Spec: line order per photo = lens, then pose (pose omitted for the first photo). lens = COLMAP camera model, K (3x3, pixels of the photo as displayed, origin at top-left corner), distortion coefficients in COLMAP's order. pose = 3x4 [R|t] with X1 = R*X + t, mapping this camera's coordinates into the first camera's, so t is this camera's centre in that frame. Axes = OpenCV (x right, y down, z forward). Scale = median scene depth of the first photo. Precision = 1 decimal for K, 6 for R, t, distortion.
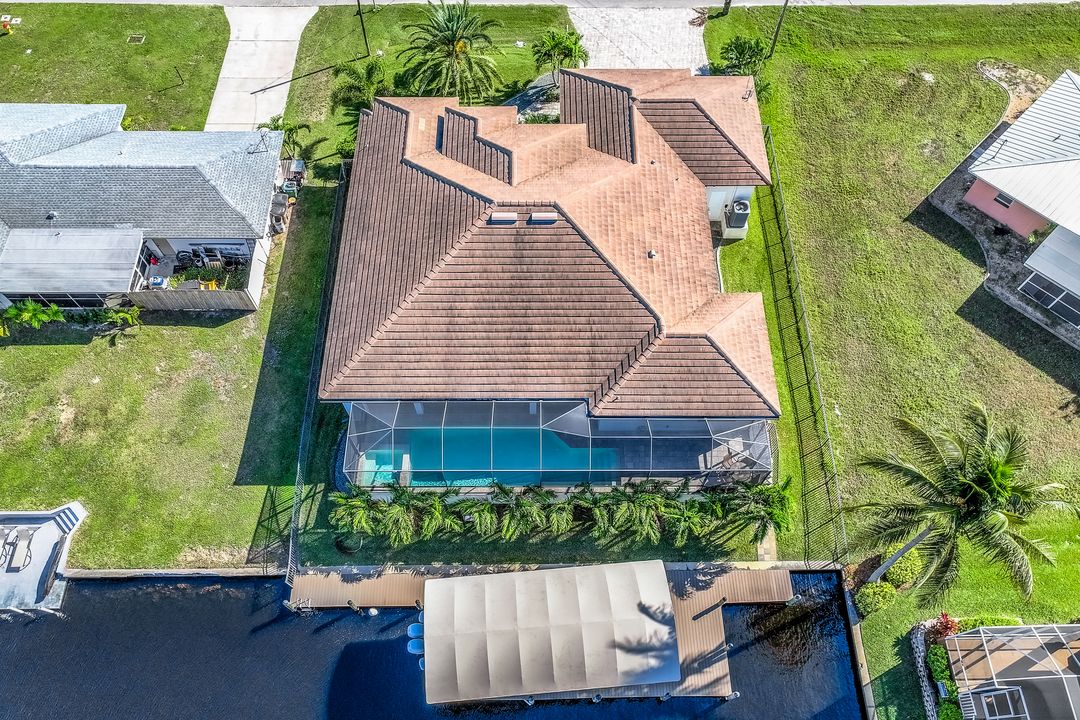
lens RADIAL K [[776.2, 0, 540.0], [0, 776.2, 360.0], [0, 0, 1]] dist [0.007149, 0.002074]
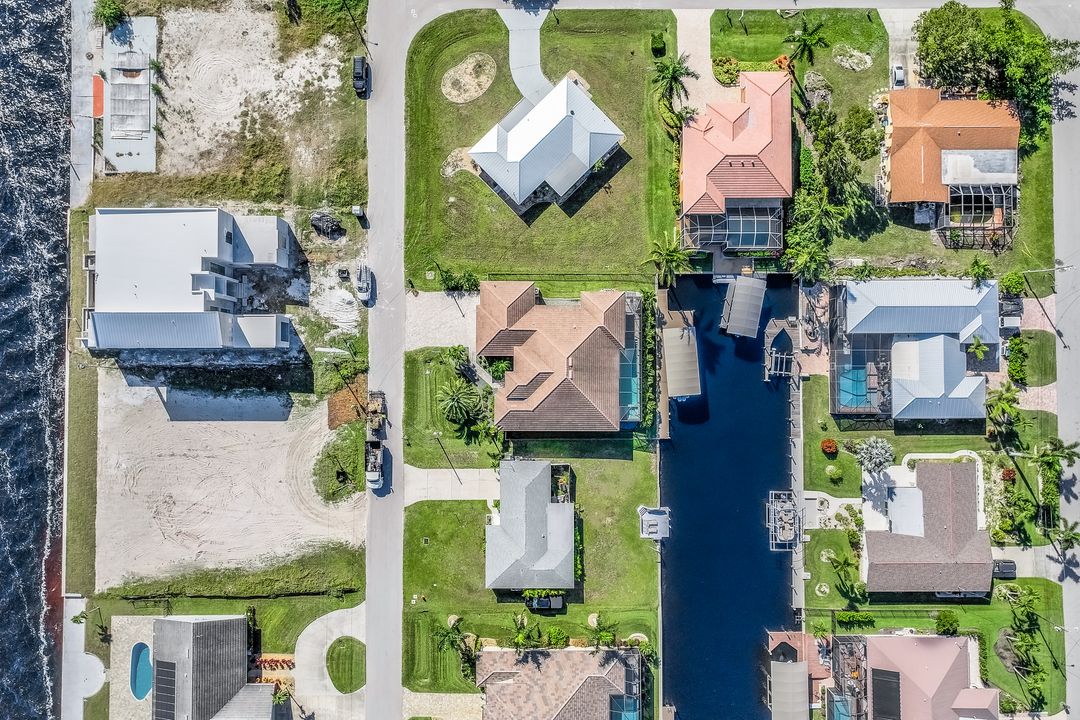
lens RADIAL K [[776.2, 0, 540.0], [0, 776.2, 360.0], [0, 0, 1]] dist [0.007149, 0.002074]
pose [[0.001441, -0.999970, 0.007655, -0.008205], [0.892644, 0.004737, 0.450737, -1.587223], [-0.450759, 0.006184, 0.892624, -1.638312]]
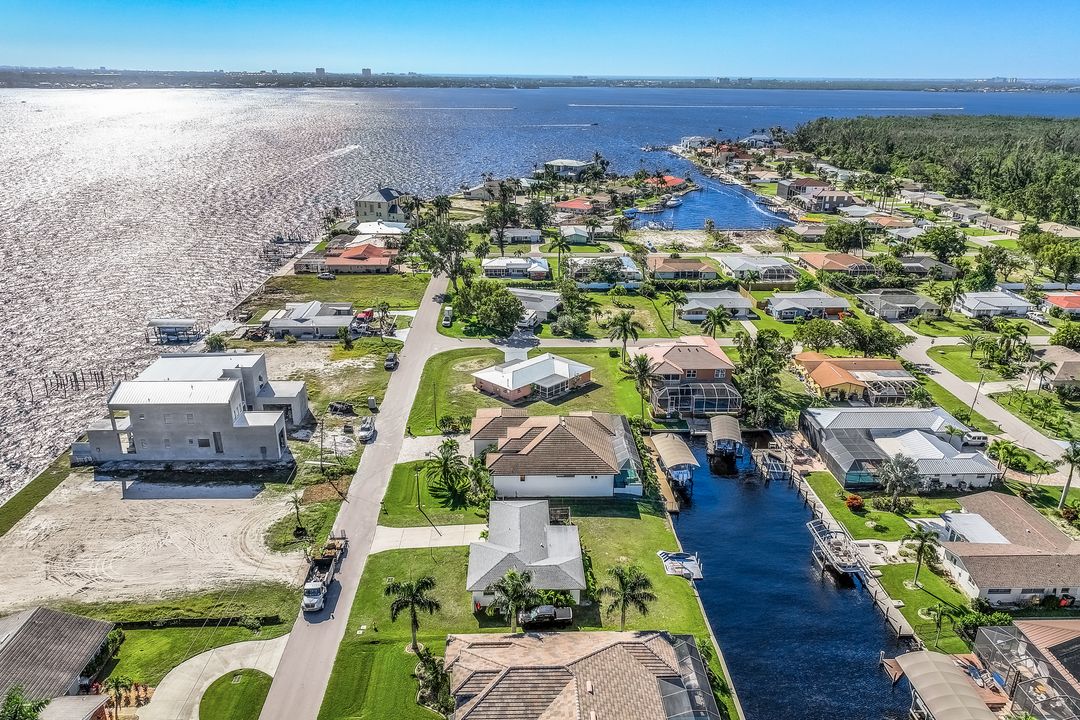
lens RADIAL K [[776.2, 0, 540.0], [0, 776.2, 360.0], [0, 0, 1]] dist [0.007149, 0.002074]
pose [[-0.031207, -0.371856, 0.927766, -2.689738], [0.887689, 0.416305, 0.196718, -0.932647], [-0.459385, 0.829706, 0.317101, -0.183846]]
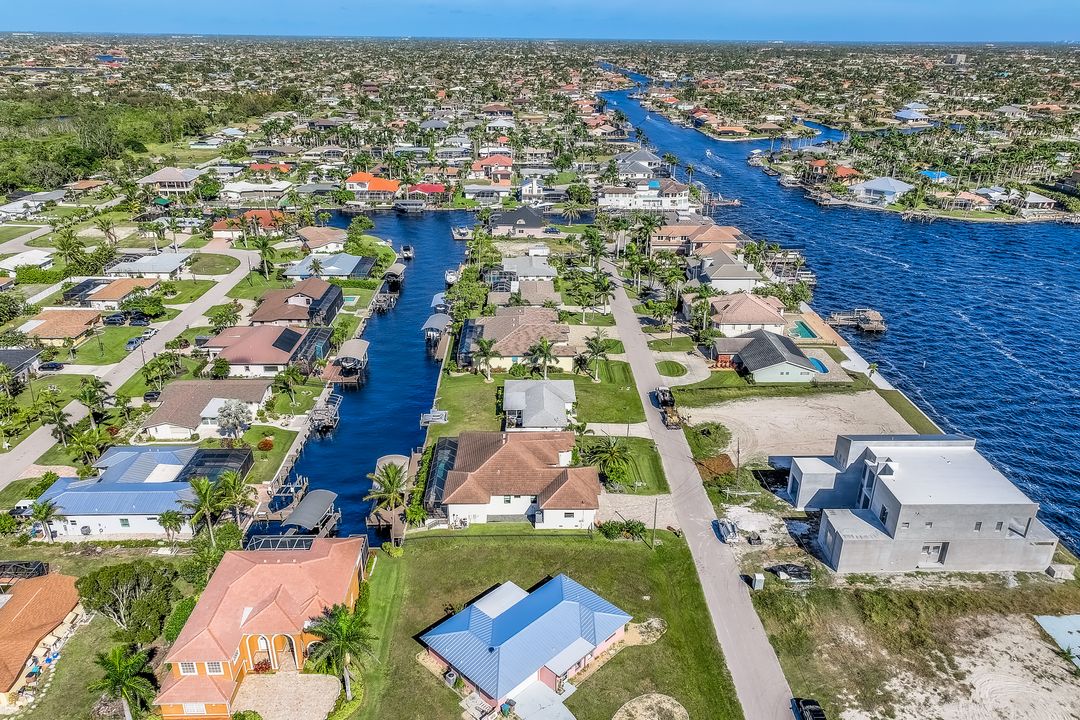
lens RADIAL K [[776.2, 0, 540.0], [0, 776.2, 360.0], [0, 0, 1]] dist [0.007149, 0.002074]
pose [[0.020242, 0.367131, -0.929949, 2.719092], [-0.896935, 0.417593, 0.145337, -0.867166], [0.441698, 0.831162, 0.337746, -0.308024]]
